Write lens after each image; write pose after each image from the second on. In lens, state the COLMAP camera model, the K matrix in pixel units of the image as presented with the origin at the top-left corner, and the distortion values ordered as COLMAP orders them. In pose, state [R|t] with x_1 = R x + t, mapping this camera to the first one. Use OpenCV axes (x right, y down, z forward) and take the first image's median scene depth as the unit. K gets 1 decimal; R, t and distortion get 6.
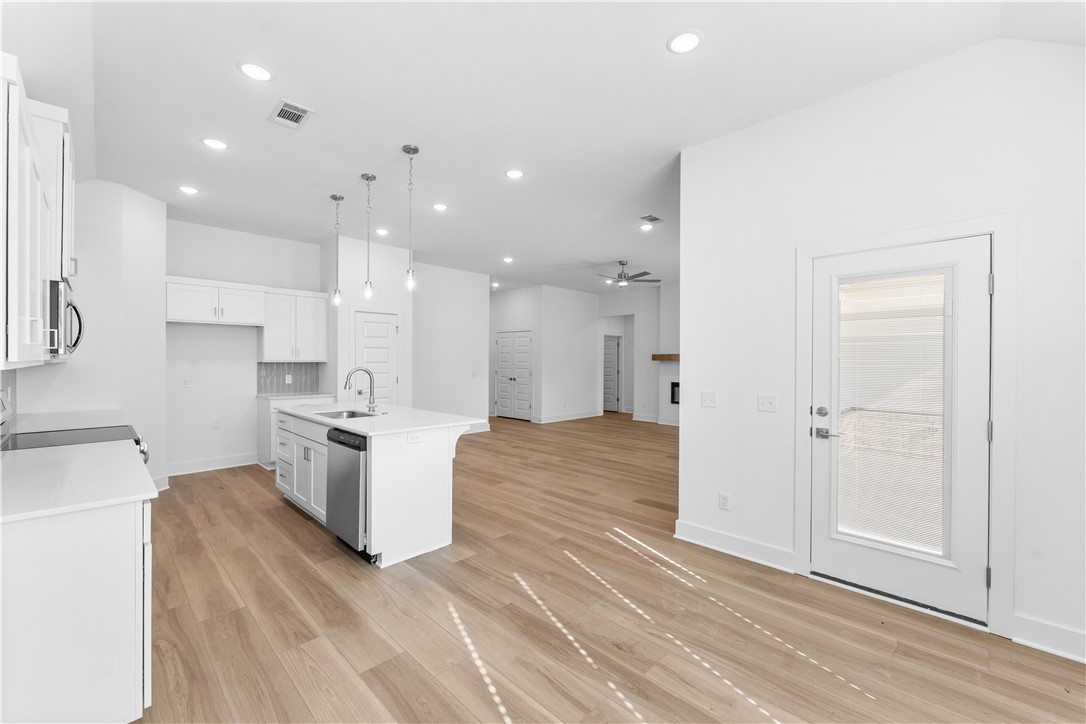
lens RADIAL K [[437.4, 0, 534.3], [0, 437.4, 361.4], [0, 0, 1]] dist [-0.000144, -0.000168]
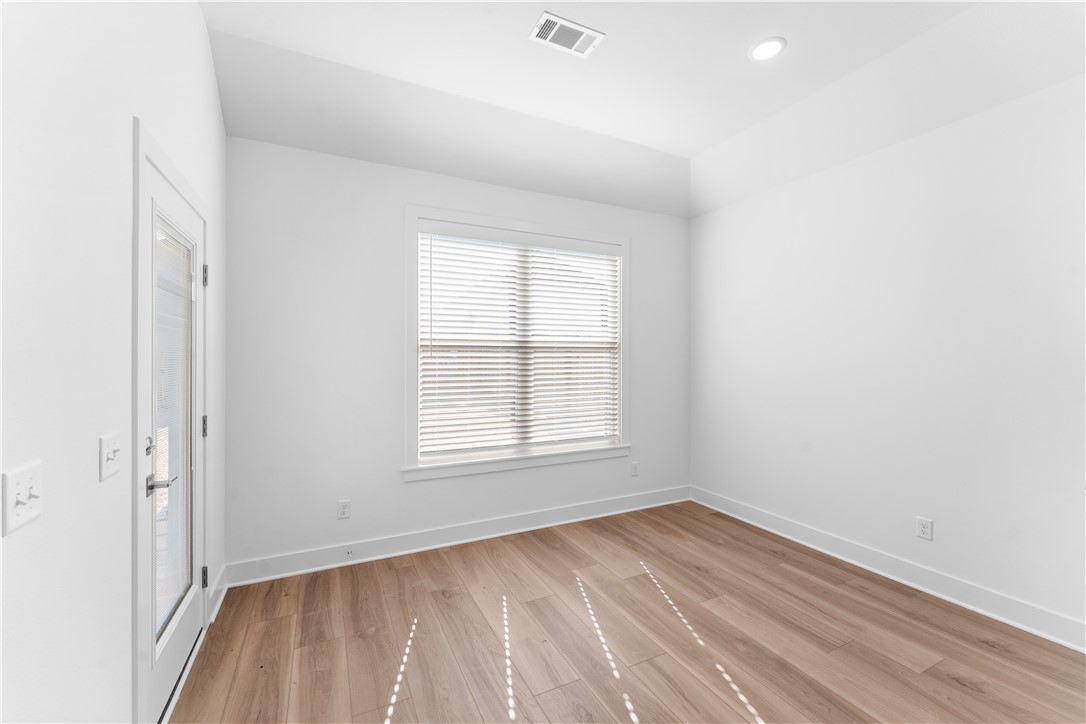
lens RADIAL K [[437.4, 0, 541.8], [0, 437.4, 356.3], [0, 0, 1]] dist [-0.000144, -0.000168]
pose [[-0.949110, -0.004775, 0.314907, 0.020704], [-0.005108, 0.999987, -0.000232, 0.000794], [-0.314902, -0.001828, -0.949122, 1.304909]]
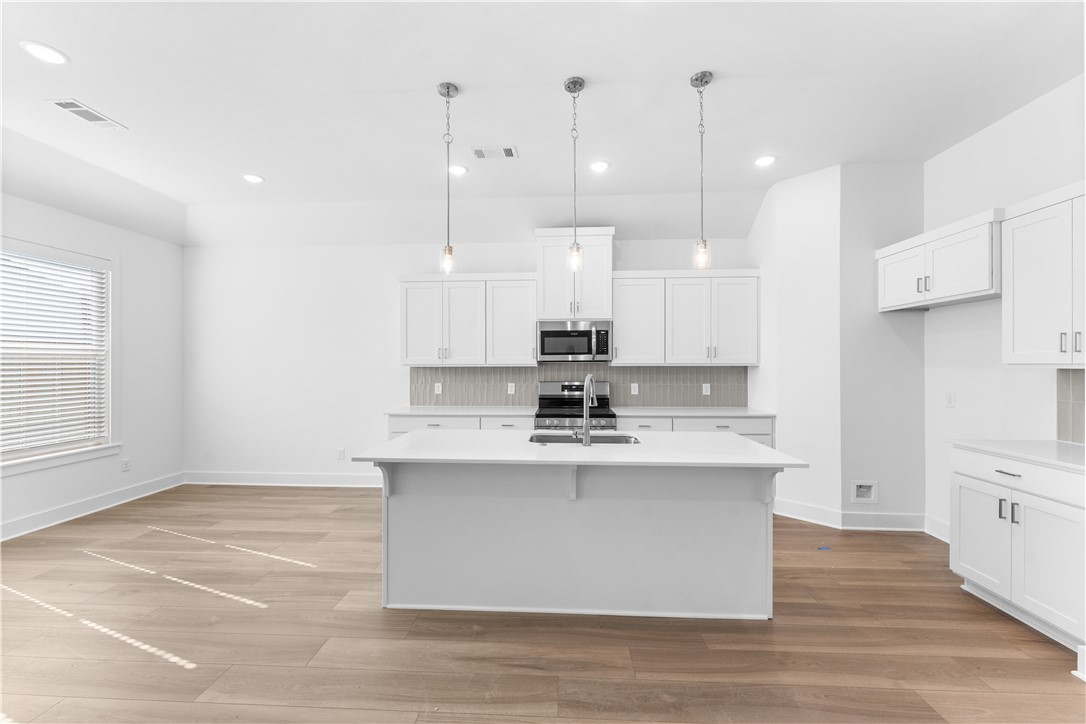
lens RADIAL K [[437.4, 0, 537.4], [0, 437.4, 362.0], [0, 0, 1]] dist [-0.000144, -0.000168]
pose [[-0.741417, -0.005363, -0.671023, 0.140138], [-0.004354, 0.999985, -0.003182, -0.005422], [0.671030, 0.000563, -0.741430, 2.020684]]
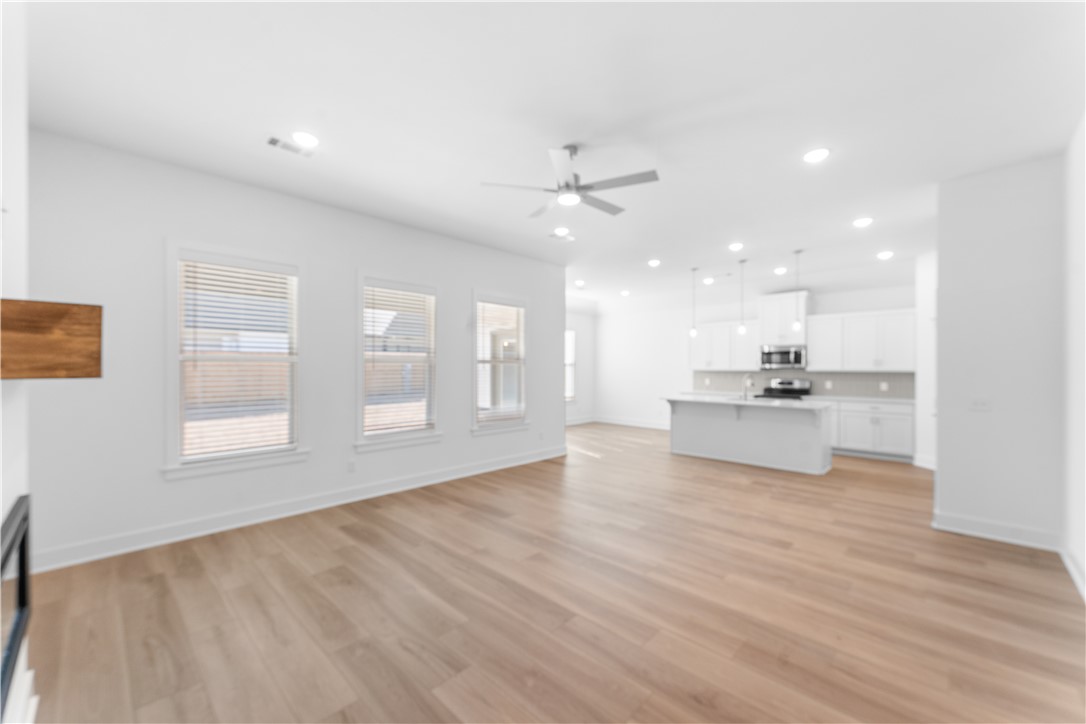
lens RADIAL K [[437.4, 0, 545.4], [0, 437.4, 361.1], [0, 0, 1]] dist [-0.000144, -0.000168]
pose [[-0.999094, -0.007613, -0.041863, 0.630332], [-0.007282, 0.999941, -0.008069, -0.024531], [0.041922, -0.007757, -0.999091, 3.712840]]
